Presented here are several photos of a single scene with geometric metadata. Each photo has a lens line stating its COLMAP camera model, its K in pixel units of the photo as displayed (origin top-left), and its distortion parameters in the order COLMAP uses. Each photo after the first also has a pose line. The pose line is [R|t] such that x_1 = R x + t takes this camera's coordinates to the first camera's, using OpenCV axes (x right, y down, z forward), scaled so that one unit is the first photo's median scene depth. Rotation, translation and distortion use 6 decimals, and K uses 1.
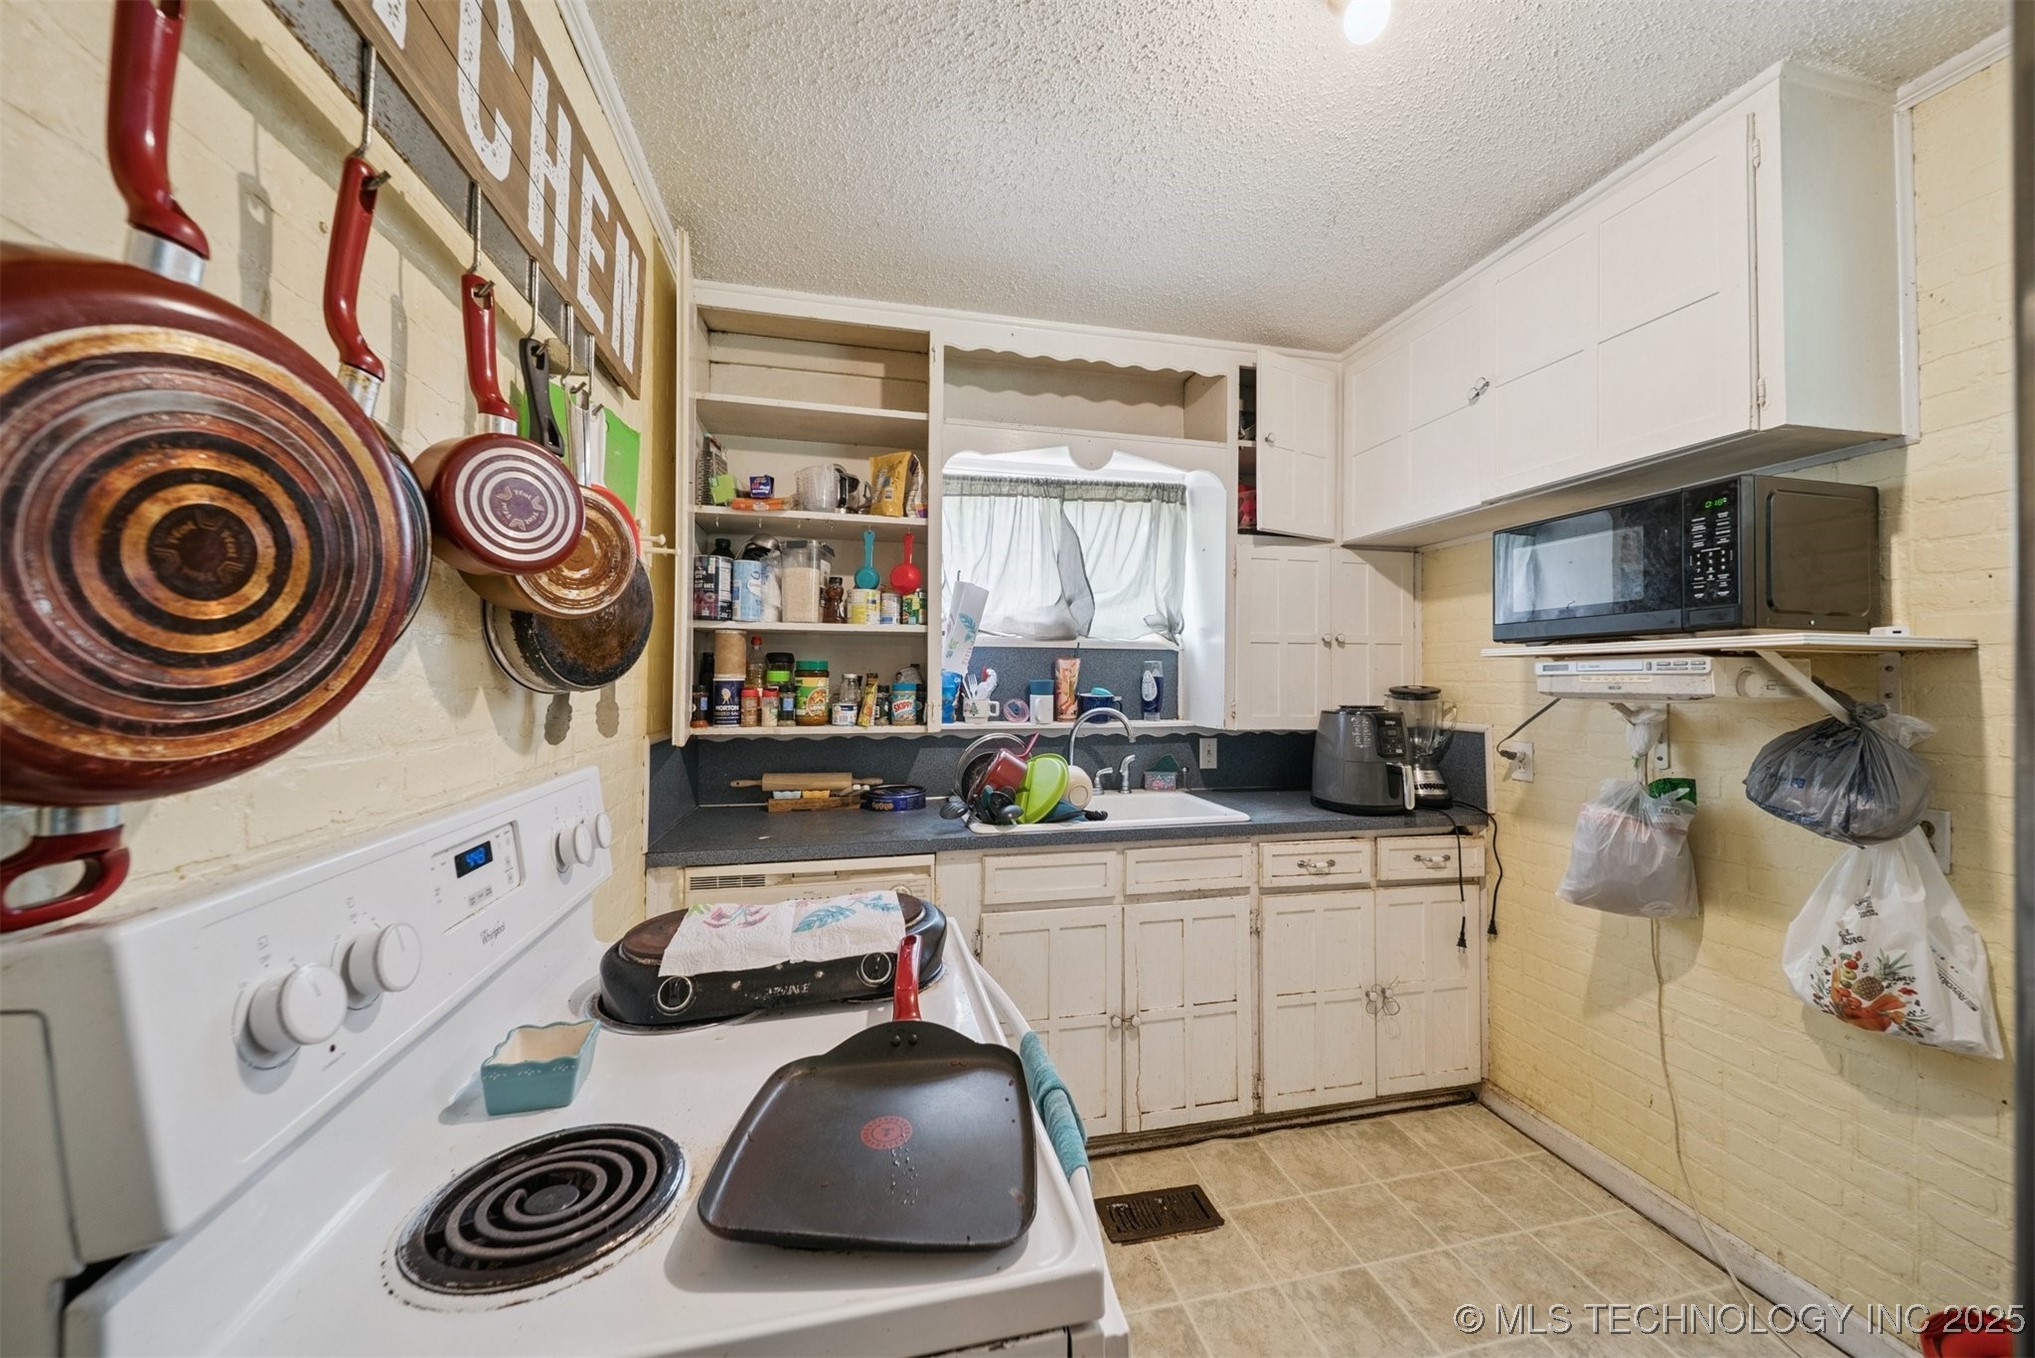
lens RADIAL K [[723.1, 0, 1020.6], [0, 723.1, 676.3], [0, 0, 1]] dist [-0.000487, -0.000365]
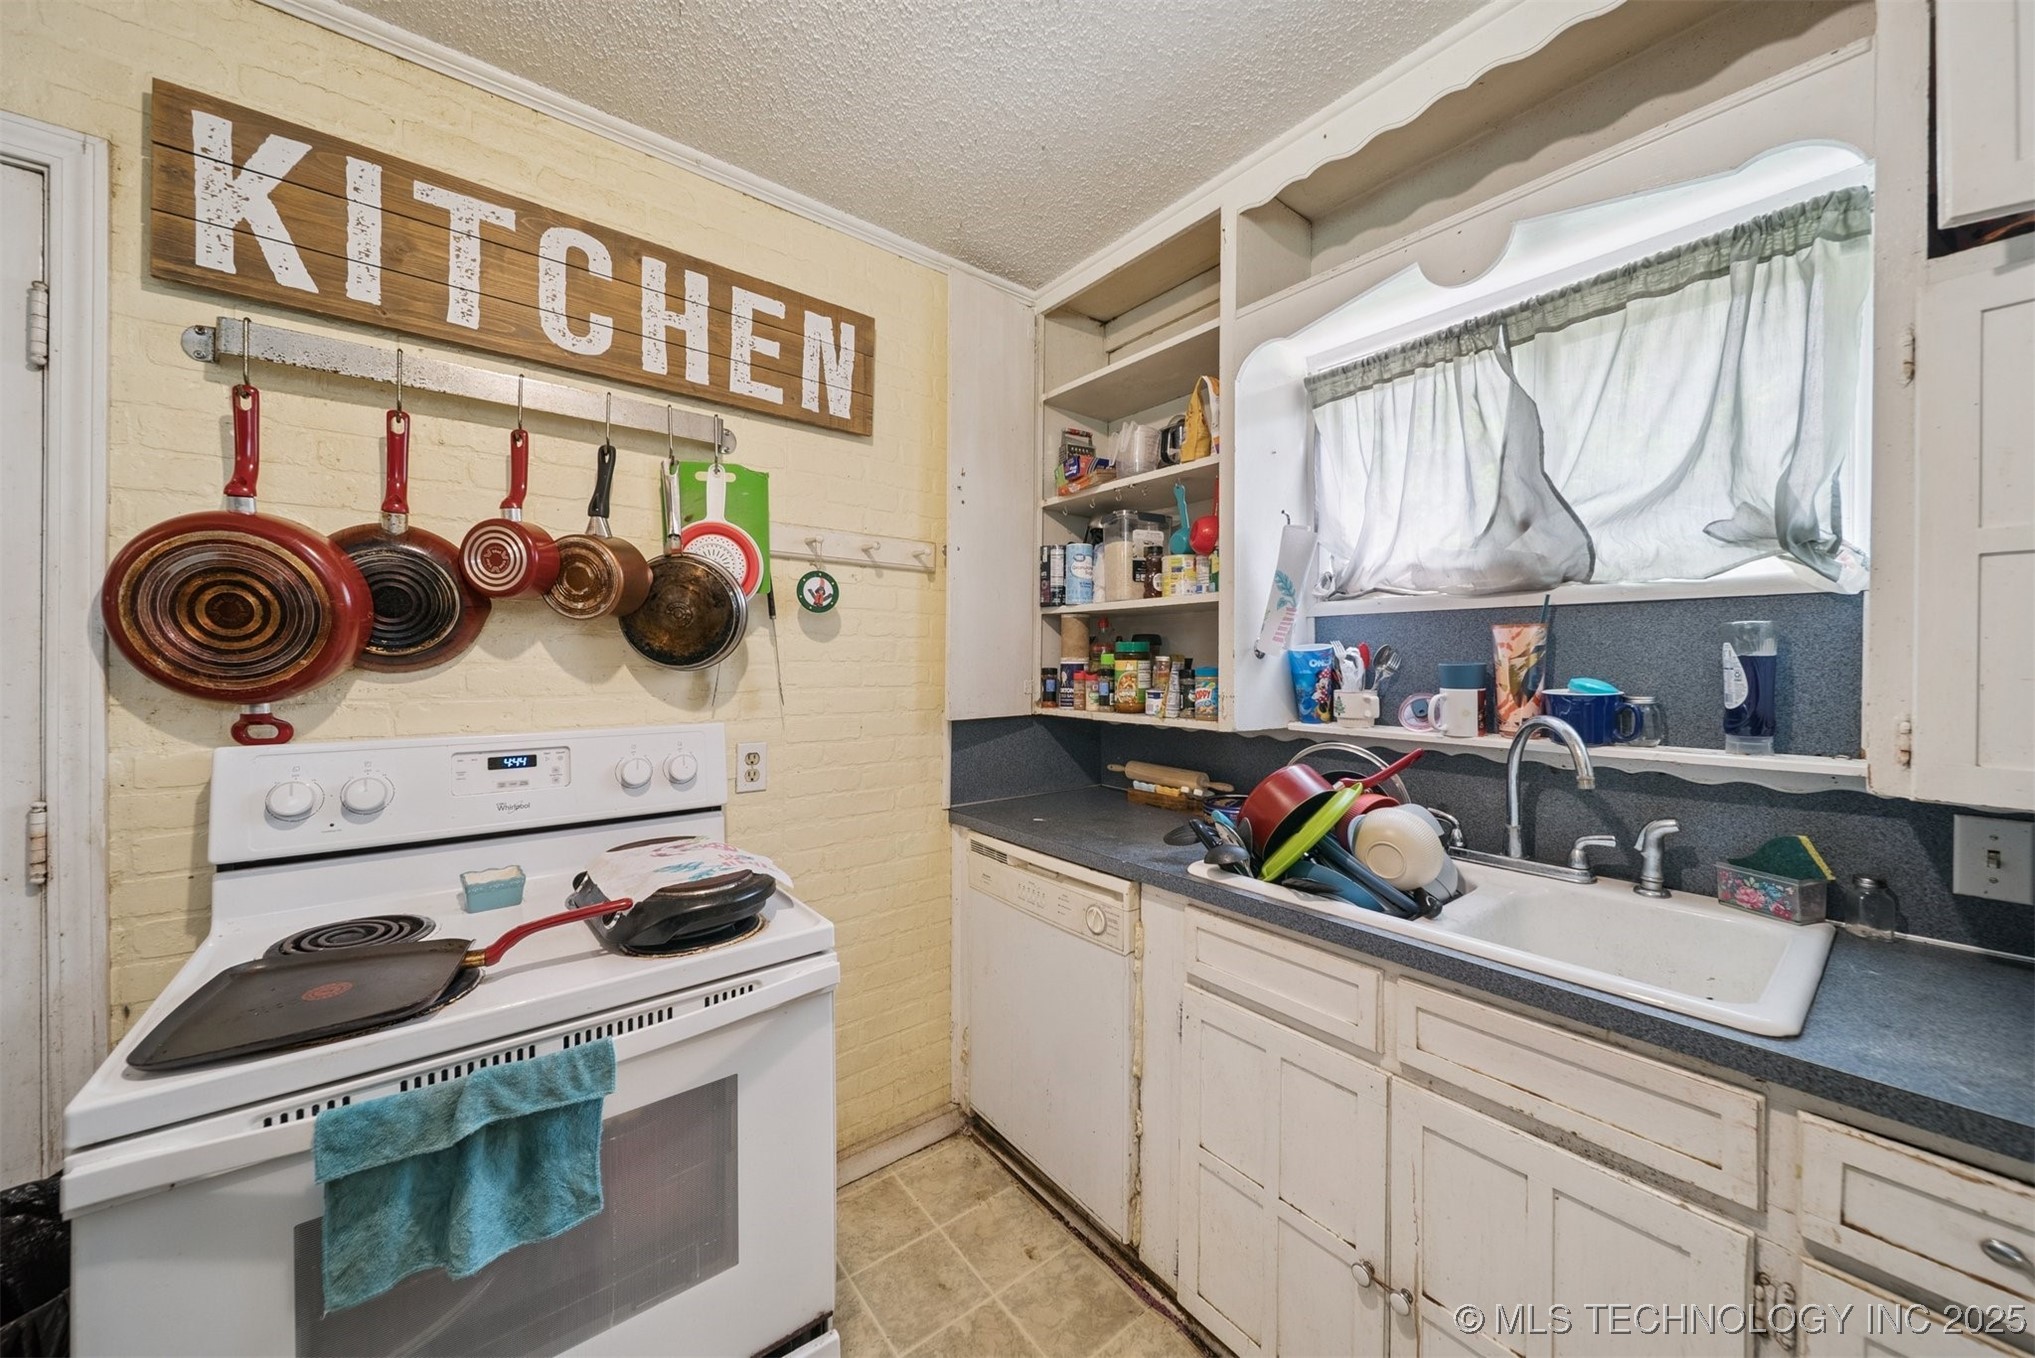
lens RADIAL K [[723.1, 0, 1019.5], [0, 723.1, 665.0], [0, 0, 1]] dist [-0.000487, -0.000365]
pose [[0.426122, 0.001157, -0.904665, 0.475590], [0.002328, 0.999994, 0.002376, 0.004921], [0.904662, -0.003119, 0.426117, 0.477017]]
